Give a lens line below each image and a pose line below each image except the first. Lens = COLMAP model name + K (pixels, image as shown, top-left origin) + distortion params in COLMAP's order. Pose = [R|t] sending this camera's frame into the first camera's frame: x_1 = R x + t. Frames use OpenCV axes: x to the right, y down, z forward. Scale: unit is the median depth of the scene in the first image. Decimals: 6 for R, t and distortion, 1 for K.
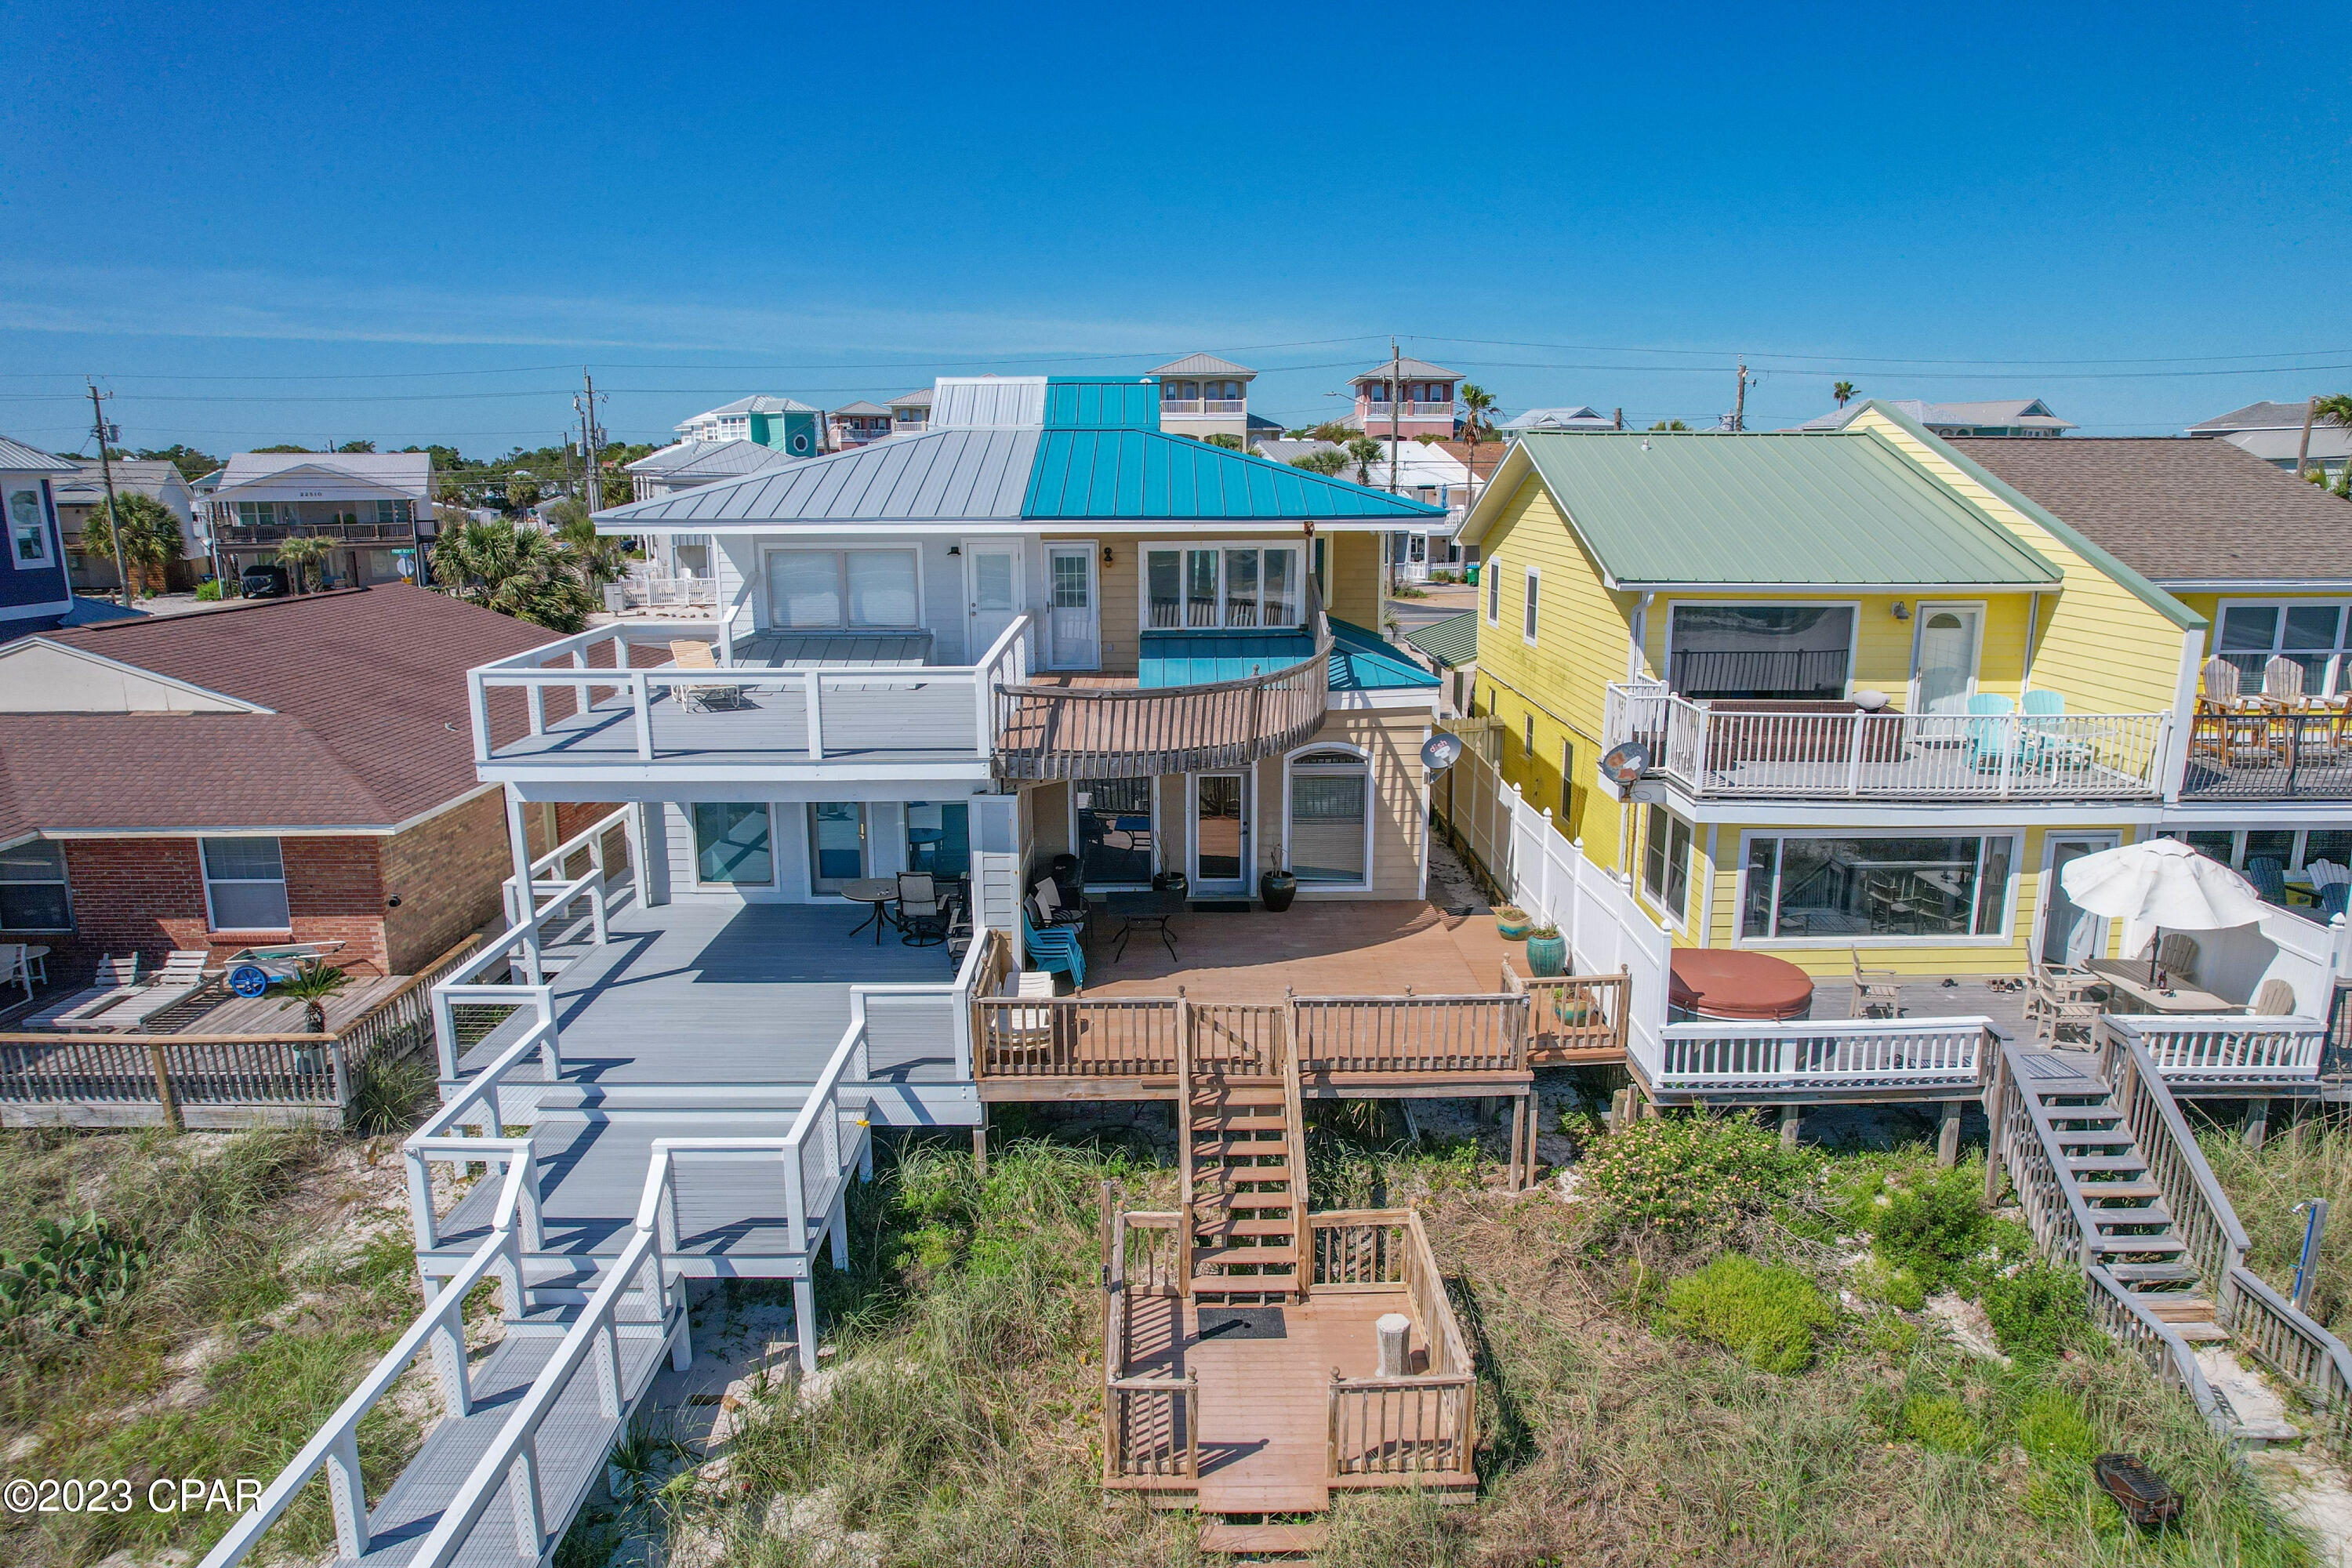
lens RADIAL K [[1496.3, 0, 1191.6], [0, 1496.3, 797.1], [0, 0, 1]] dist [-0.091711, 0.084742]
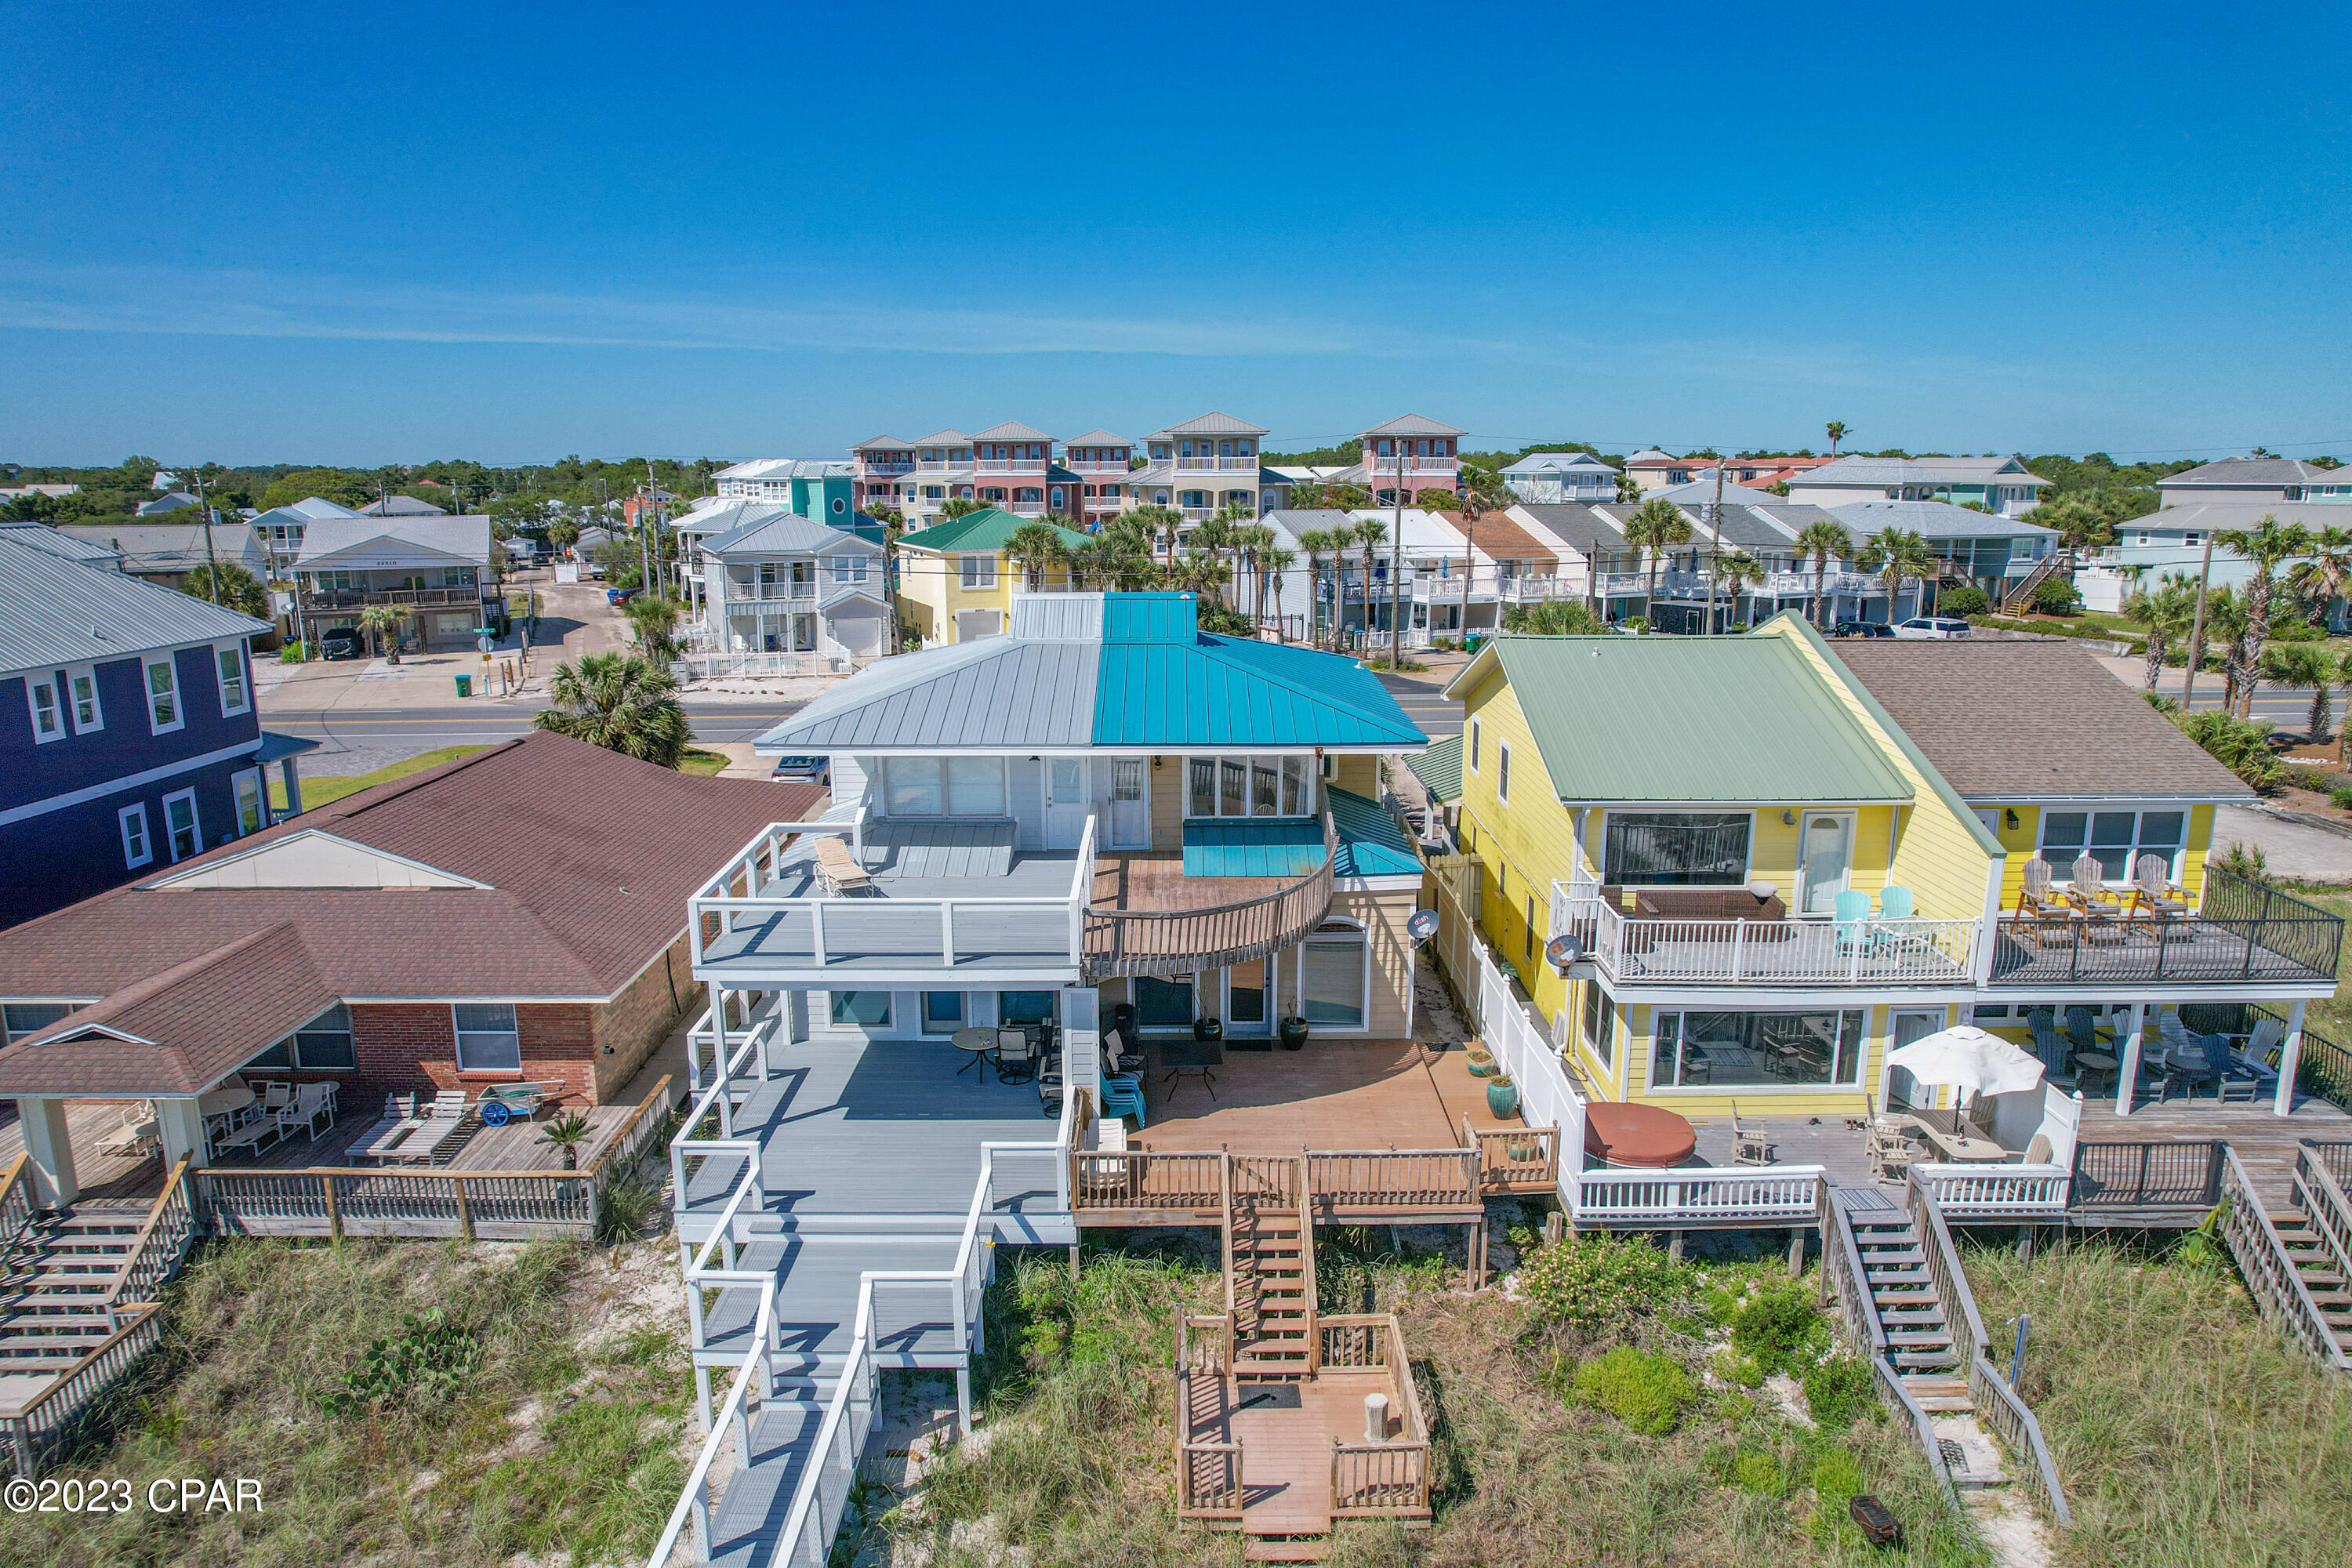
lens RADIAL K [[1496.3, 0, 1191.6], [0, 1496.3, 797.1], [0, 0, 1]] dist [-0.091711, 0.084742]
pose [[0.999983, 0.002595, -0.005216, -0.029150], [-0.002591, 0.999996, 0.000920, -0.182097], [0.005218, -0.000907, 0.999986, -0.340923]]
